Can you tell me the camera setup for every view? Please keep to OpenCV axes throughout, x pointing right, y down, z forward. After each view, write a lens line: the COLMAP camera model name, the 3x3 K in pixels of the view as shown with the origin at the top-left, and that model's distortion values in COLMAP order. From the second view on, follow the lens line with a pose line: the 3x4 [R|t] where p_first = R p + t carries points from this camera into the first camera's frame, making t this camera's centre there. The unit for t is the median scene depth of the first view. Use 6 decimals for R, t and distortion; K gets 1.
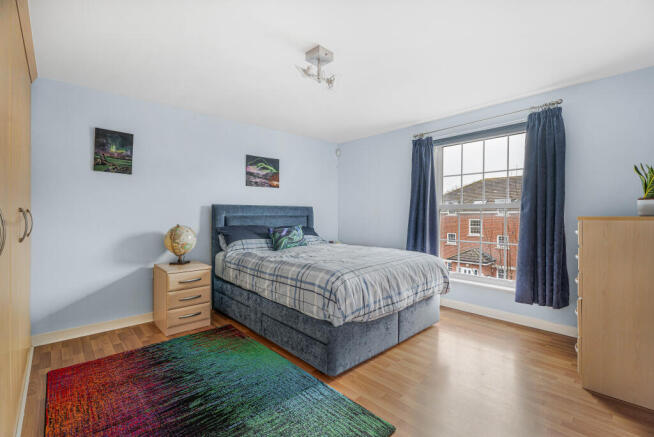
lens RADIAL K [[291.7, 0, 327.4], [0, 291.7, 215.4], [0, 0, 1]] dist [-0.015967, -0.001468]
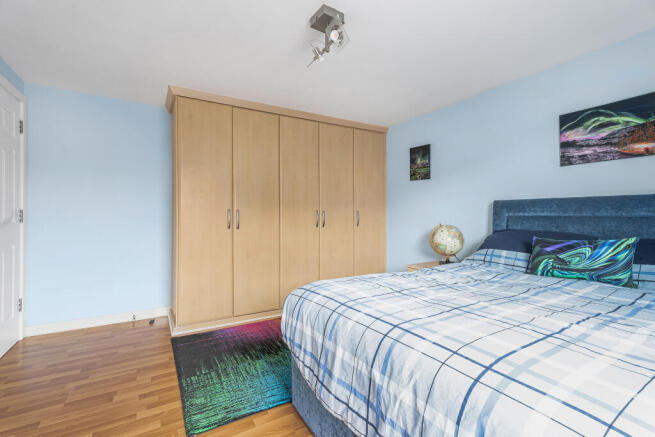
lens RADIAL K [[292.2, 0, 327.1], [0, 292.2, 218.0], [0, 0, 1]] dist [-0.015967, -0.001468]
pose [[-0.216891, 0.016751, -0.976052, 0.459799], [0.004272, 0.999859, 0.016210, -0.005605], [0.976187, -0.000654, -0.216932, 0.712483]]
